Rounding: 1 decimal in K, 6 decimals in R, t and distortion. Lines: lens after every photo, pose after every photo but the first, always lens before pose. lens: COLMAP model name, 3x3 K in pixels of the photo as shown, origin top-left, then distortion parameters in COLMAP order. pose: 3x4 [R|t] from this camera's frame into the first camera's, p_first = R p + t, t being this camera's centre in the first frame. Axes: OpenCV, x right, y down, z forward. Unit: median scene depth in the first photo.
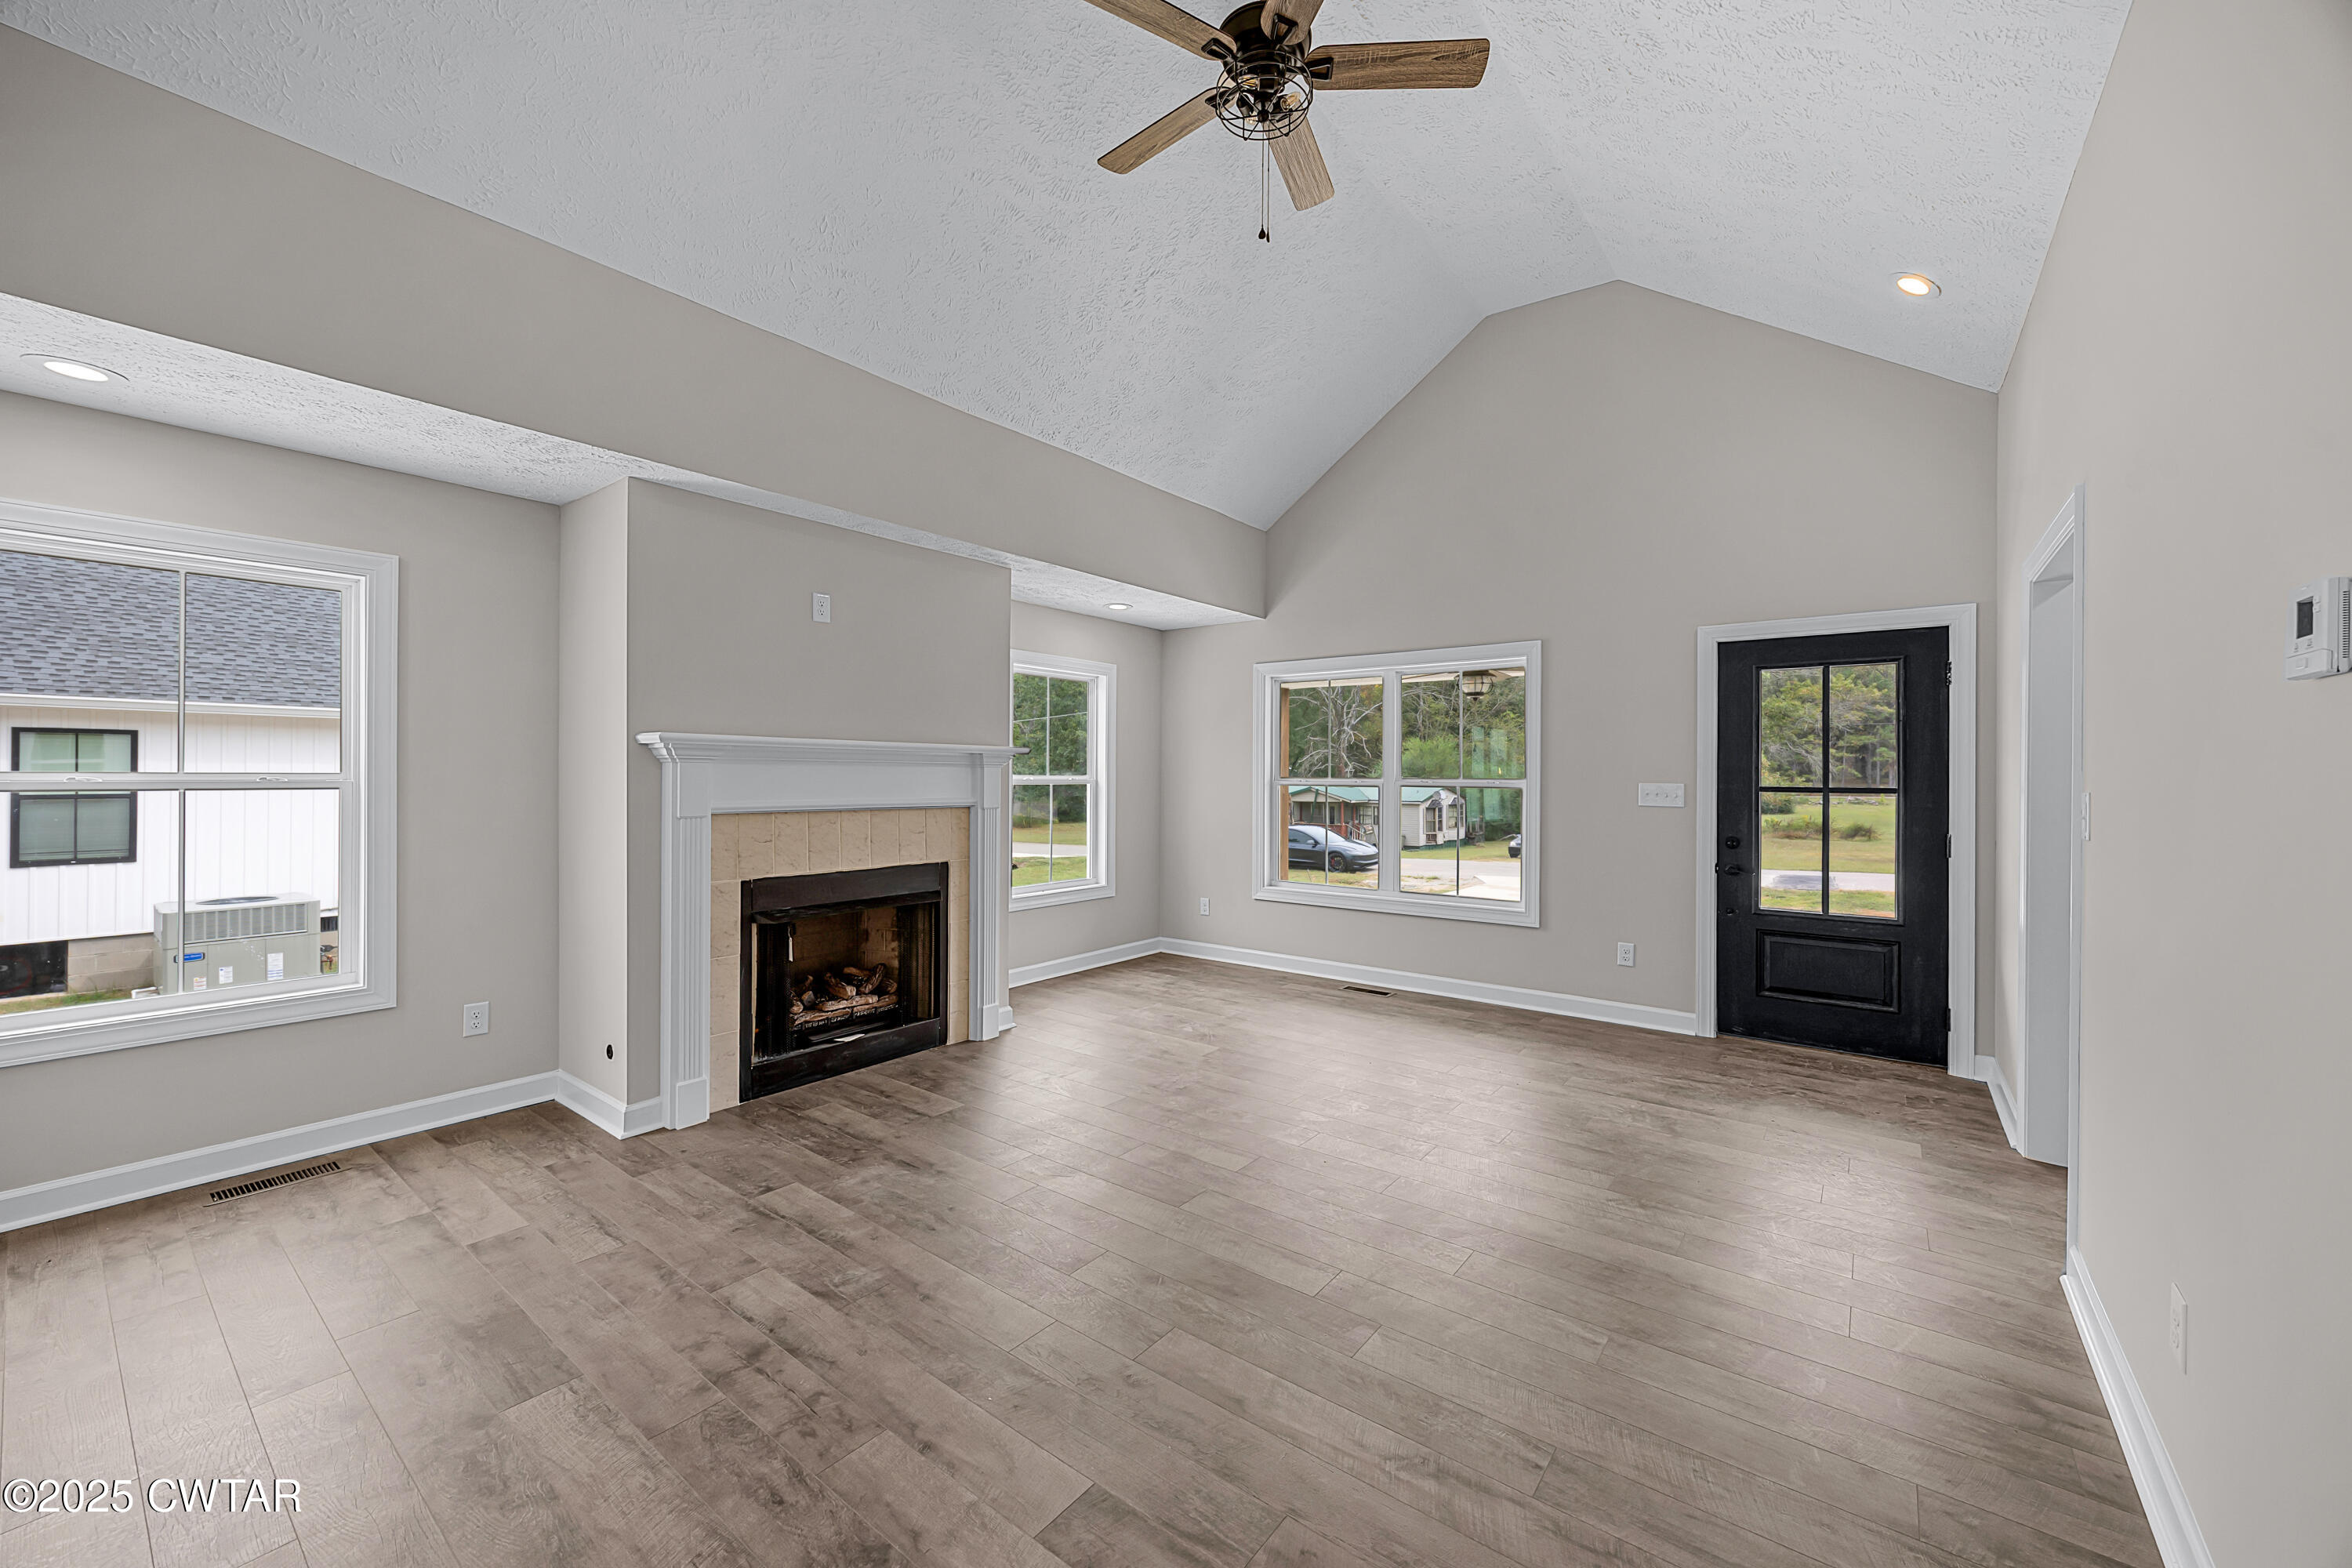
lens RADIAL K [[905.2, 0, 1208.5], [0, 905.2, 783.0], [0, 0, 1]] dist [-0.000045, 0.000588]
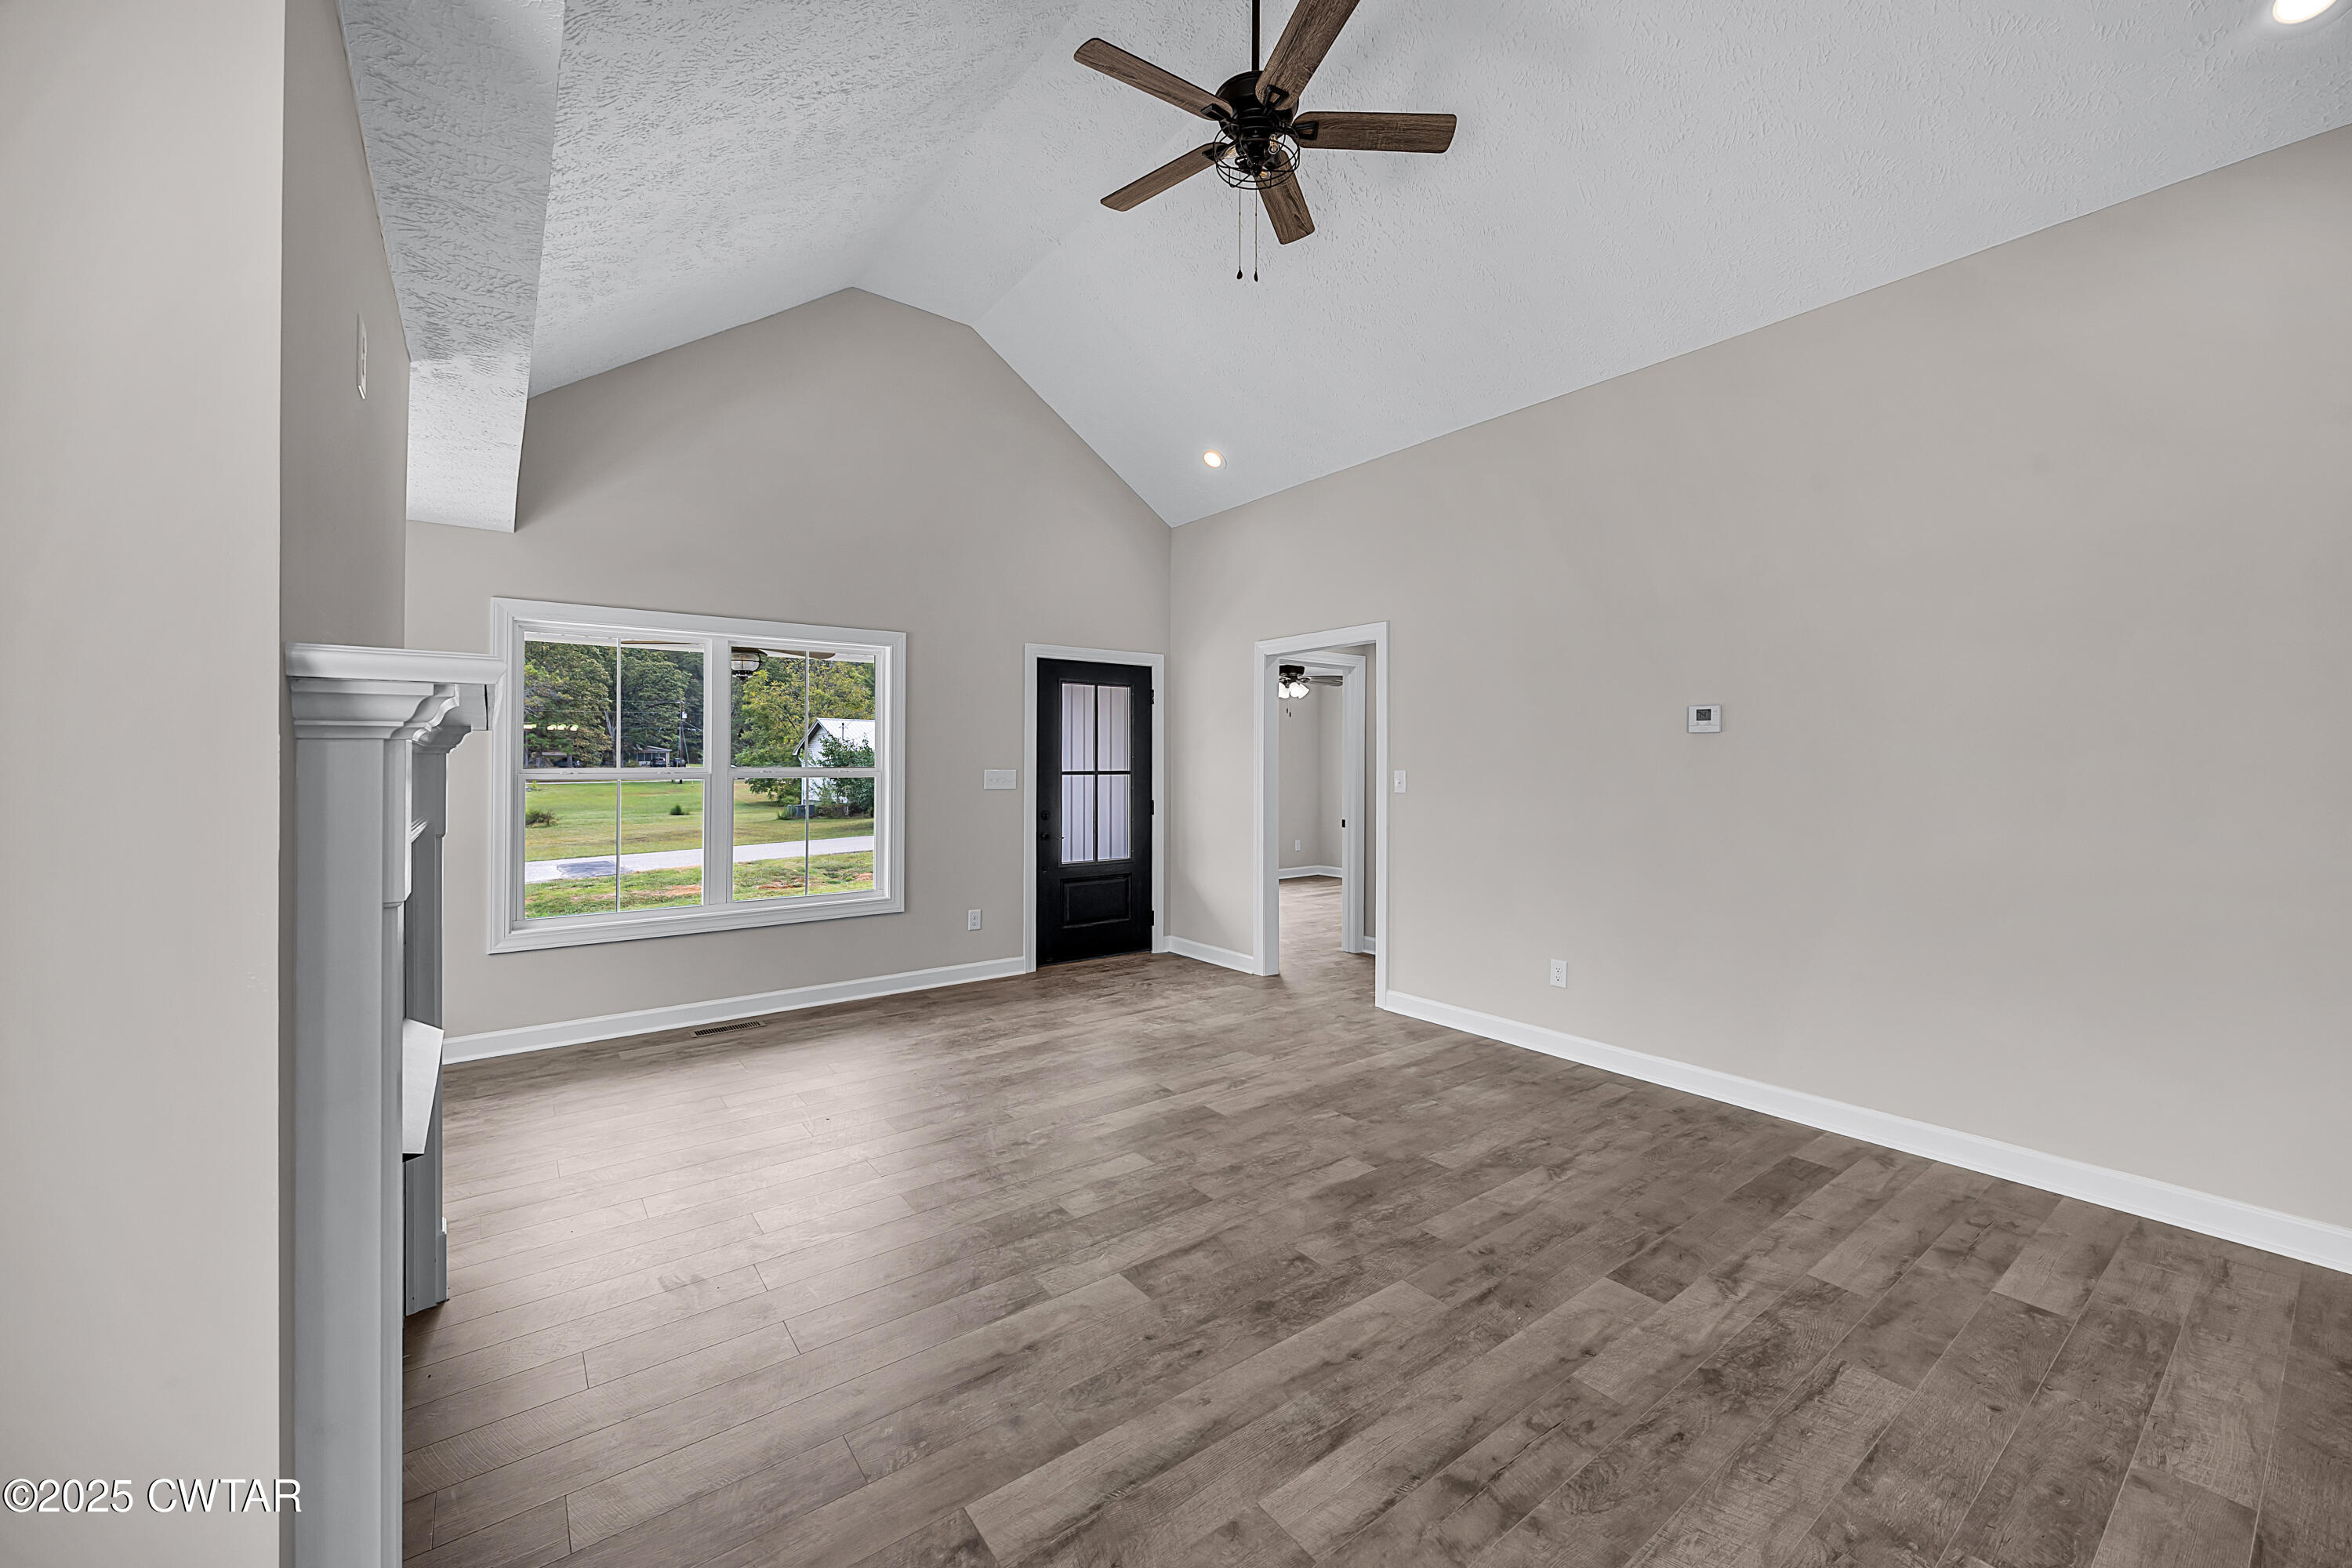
lens RADIAL K [[905.2, 0, 1189.0], [0, 905.2, 768.6], [0, 0, 1]] dist [-0.000045, 0.000588]
pose [[0.275334, -0.011552, 0.961279, -0.686972], [0.013359, 0.999877, 0.008190, -0.009218], [-0.961256, 0.010586, 0.275454, 0.517683]]
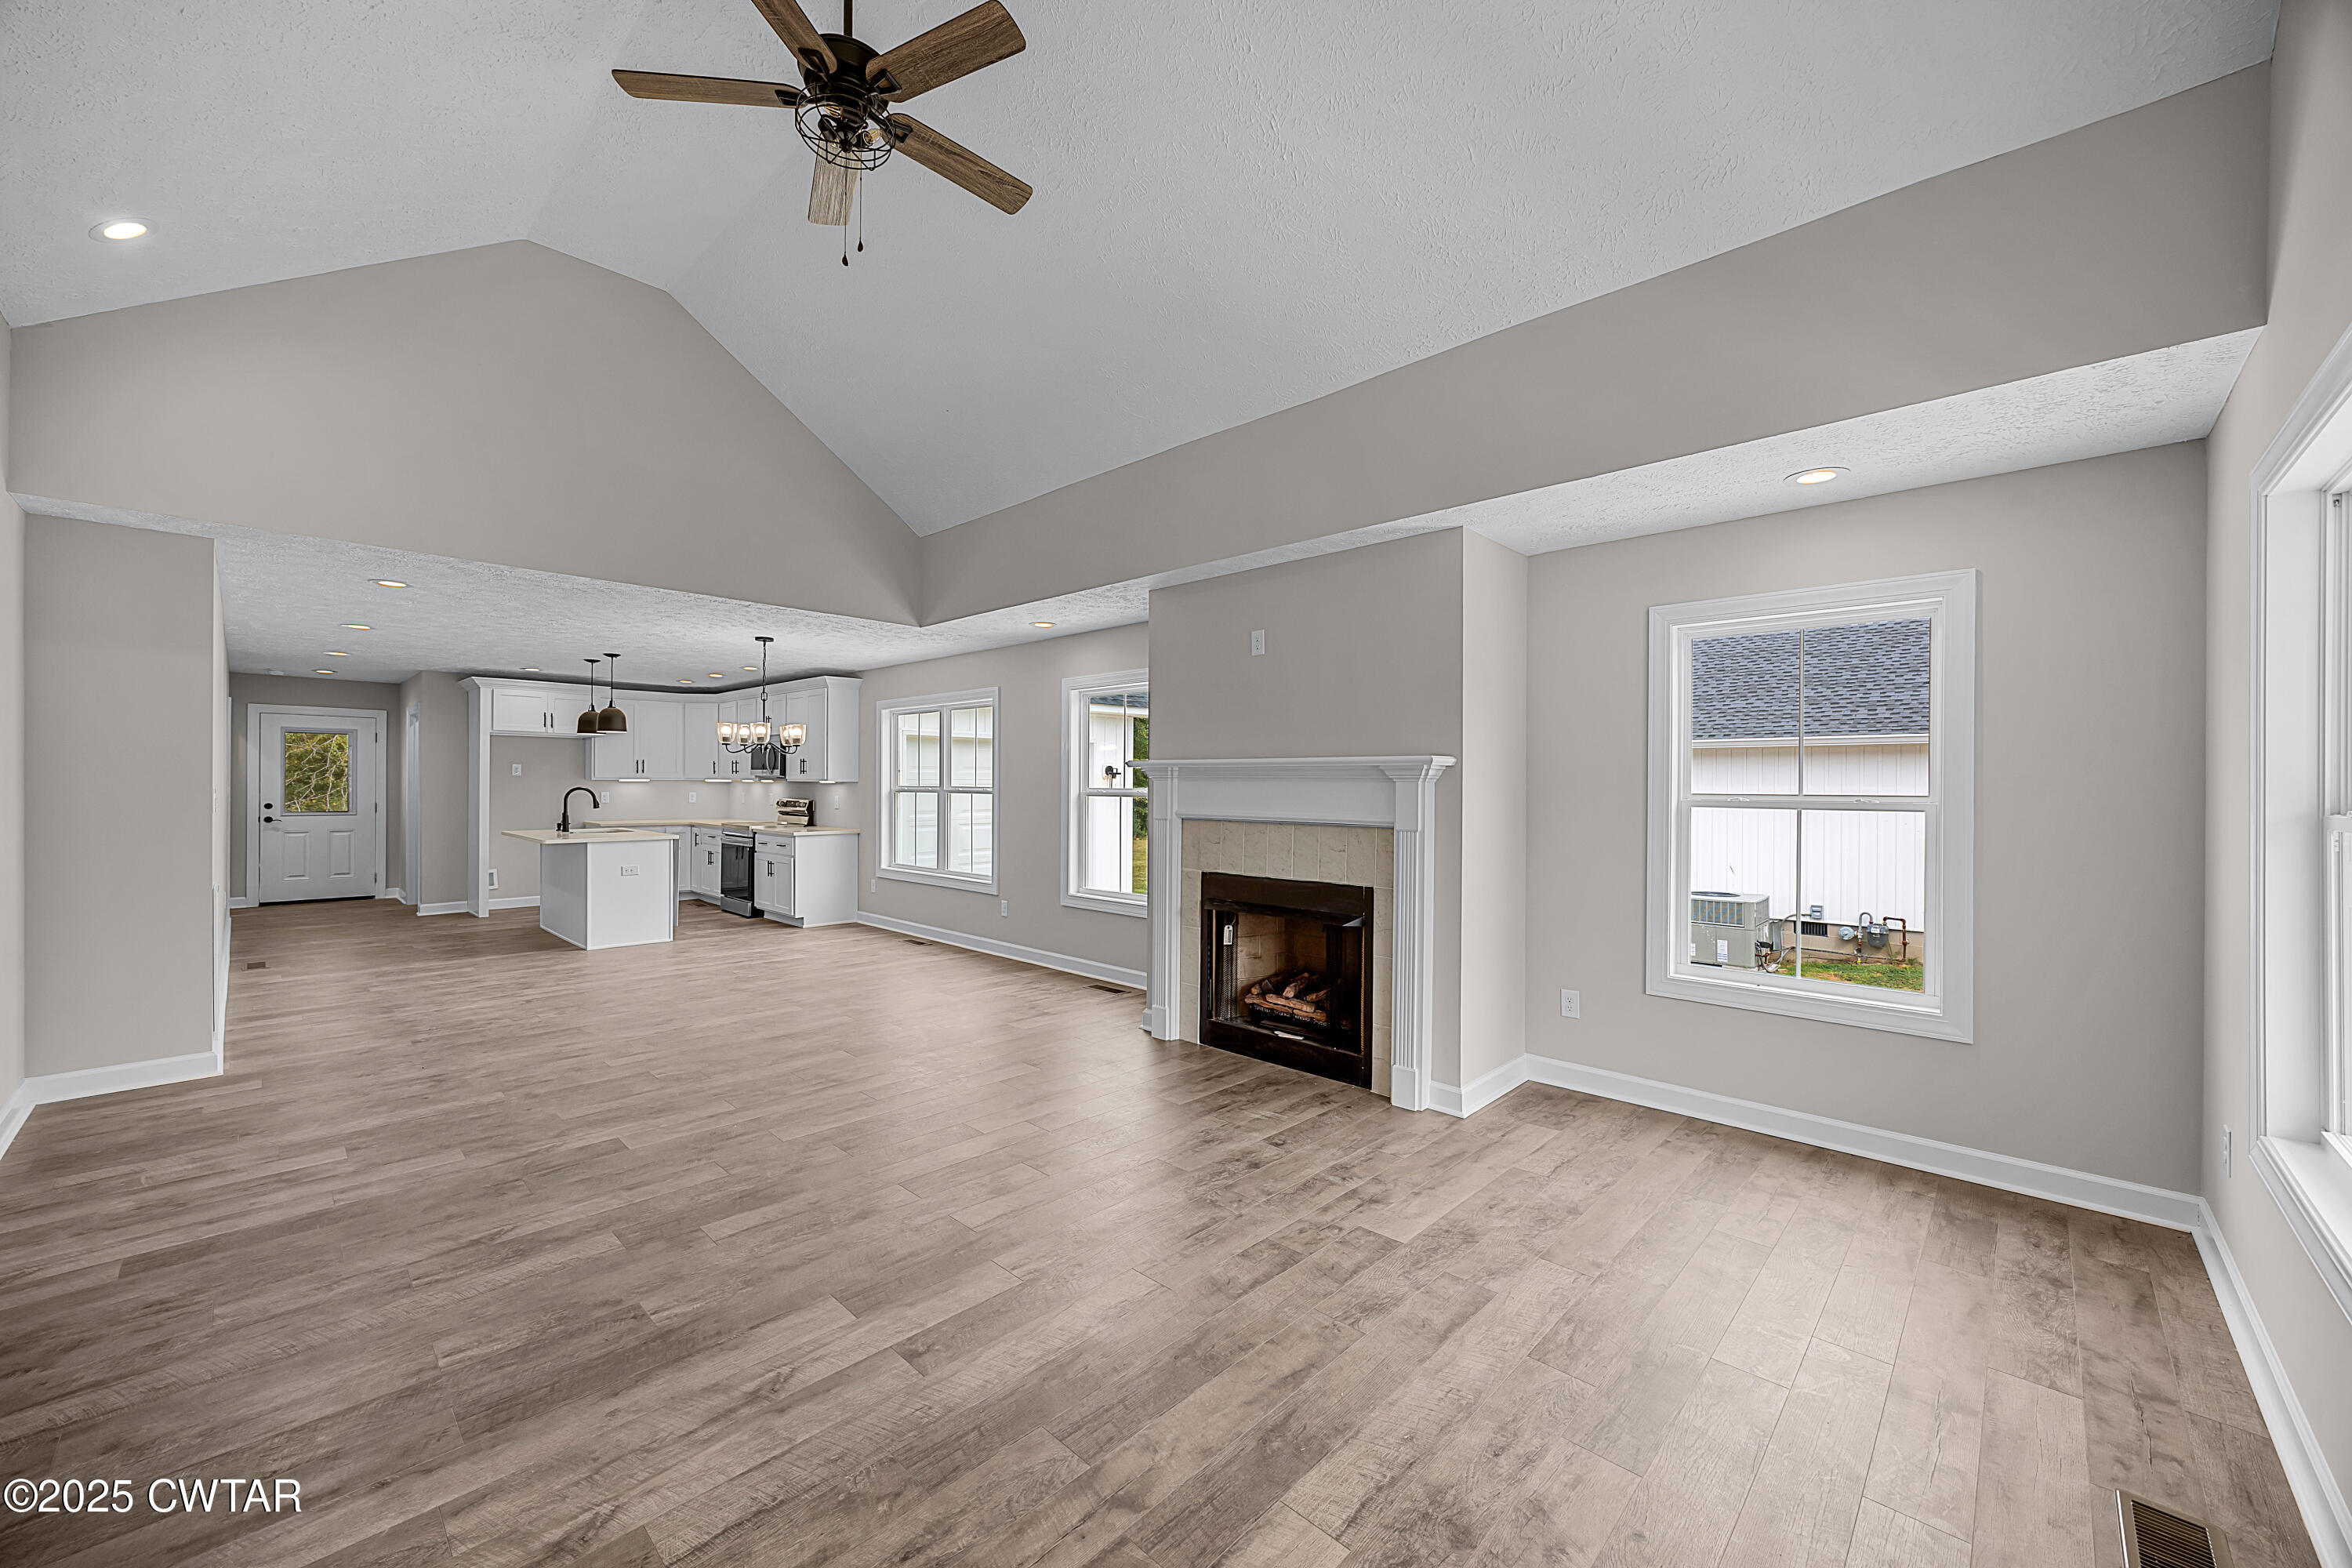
lens RADIAL K [[905.2, 0, 1167.3], [0, 905.2, 778.7], [0, 0, 1]] dist [-0.000045, 0.000588]
pose [[-0.137129, -0.014839, -0.990442, 0.695138], [-0.018137, 0.999758, -0.012467, -0.005789], [0.990387, 0.016254, -0.137365, 1.012090]]
